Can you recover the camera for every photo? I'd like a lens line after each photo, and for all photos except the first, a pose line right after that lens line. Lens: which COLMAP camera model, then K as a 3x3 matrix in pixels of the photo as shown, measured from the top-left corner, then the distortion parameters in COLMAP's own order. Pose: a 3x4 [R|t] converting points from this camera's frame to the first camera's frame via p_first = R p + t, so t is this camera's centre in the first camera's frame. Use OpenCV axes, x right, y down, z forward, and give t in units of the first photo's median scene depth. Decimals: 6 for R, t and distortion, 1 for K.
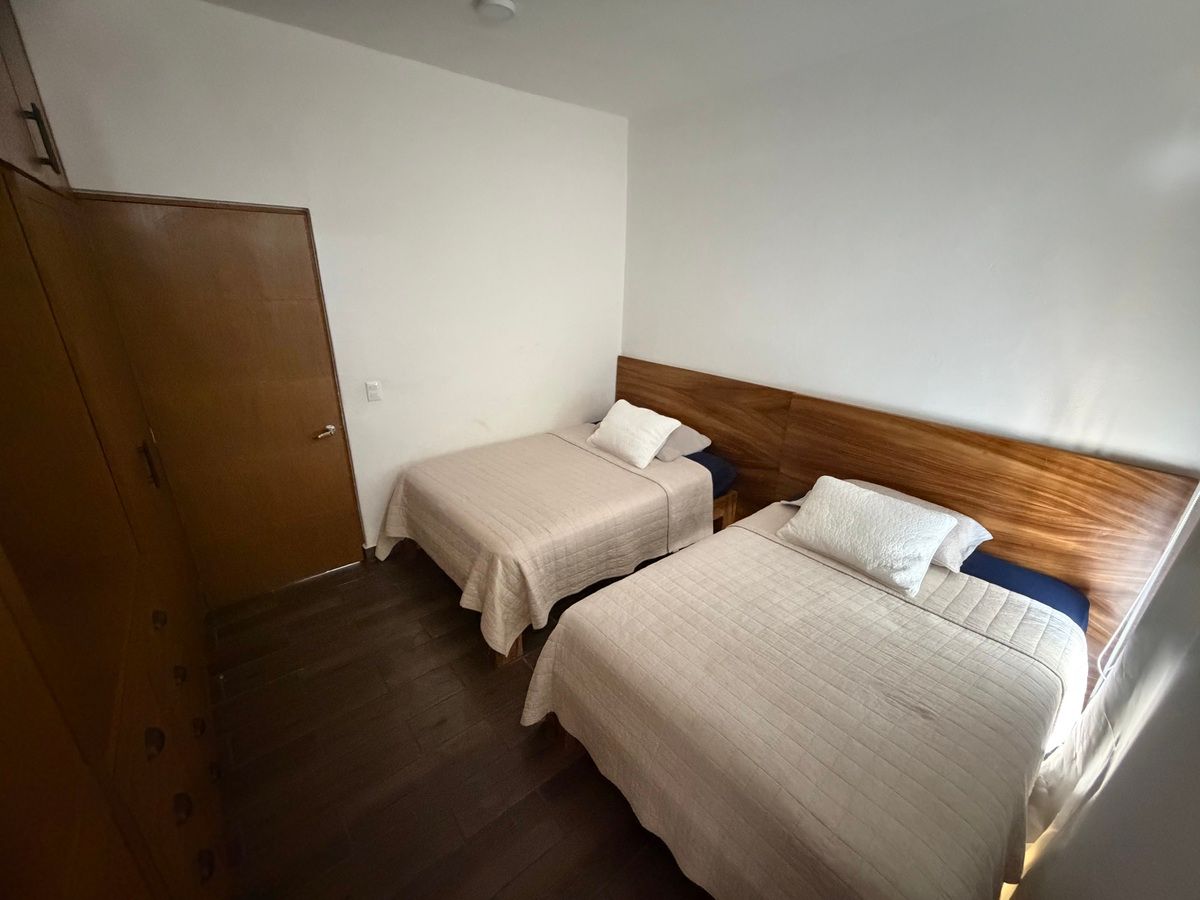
lens RADIAL K [[481.7, 0, 597.8], [0, 481.7, 450.5], [0, 0, 1]] dist [0.000720, -0.000075]
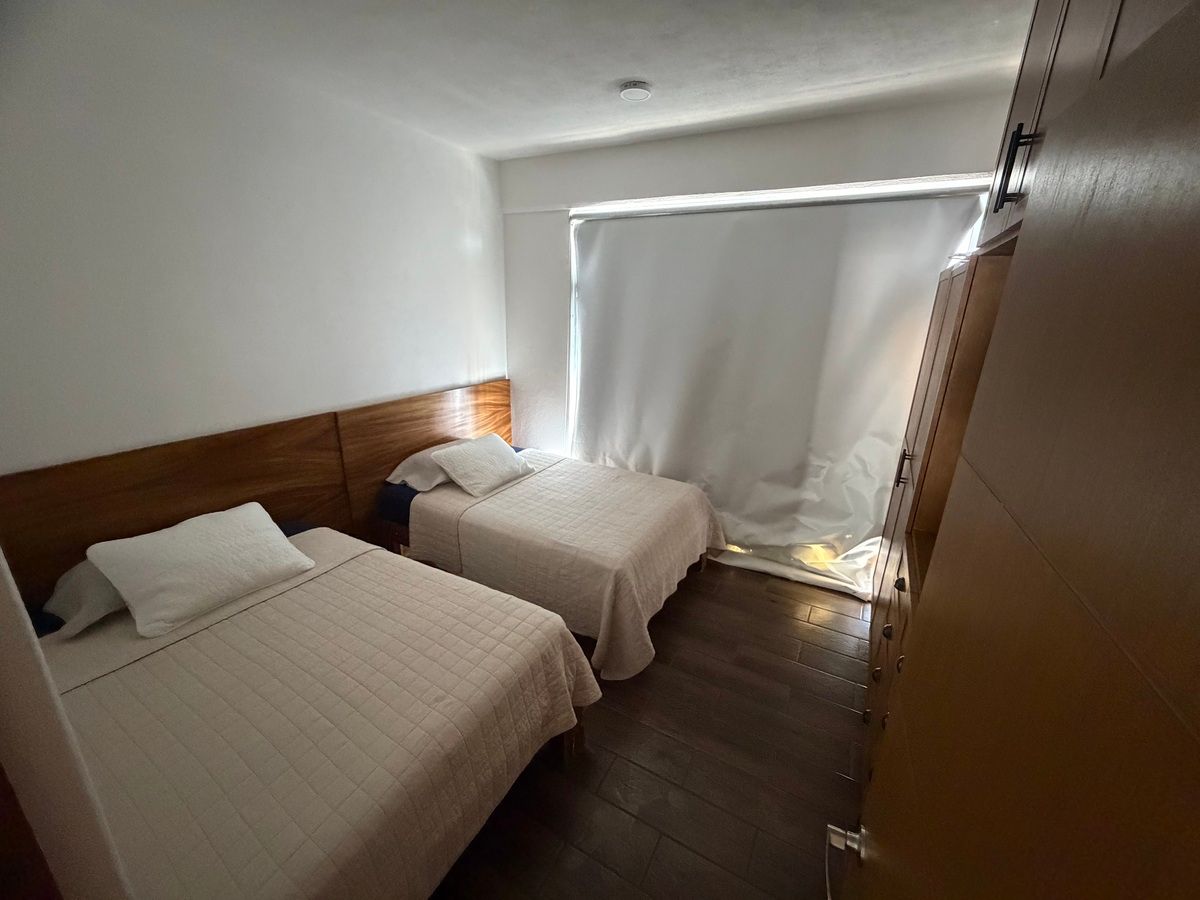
lens RADIAL K [[481.7, 0, 597.8], [0, 481.7, 450.5], [0, 0, 1]] dist [0.000720, -0.000075]
pose [[-0.345936, -0.300503, 0.888834, -0.888516], [0.317334, 0.854024, 0.412241, -0.377110], [-0.882965, 0.424666, -0.200078, 0.982288]]
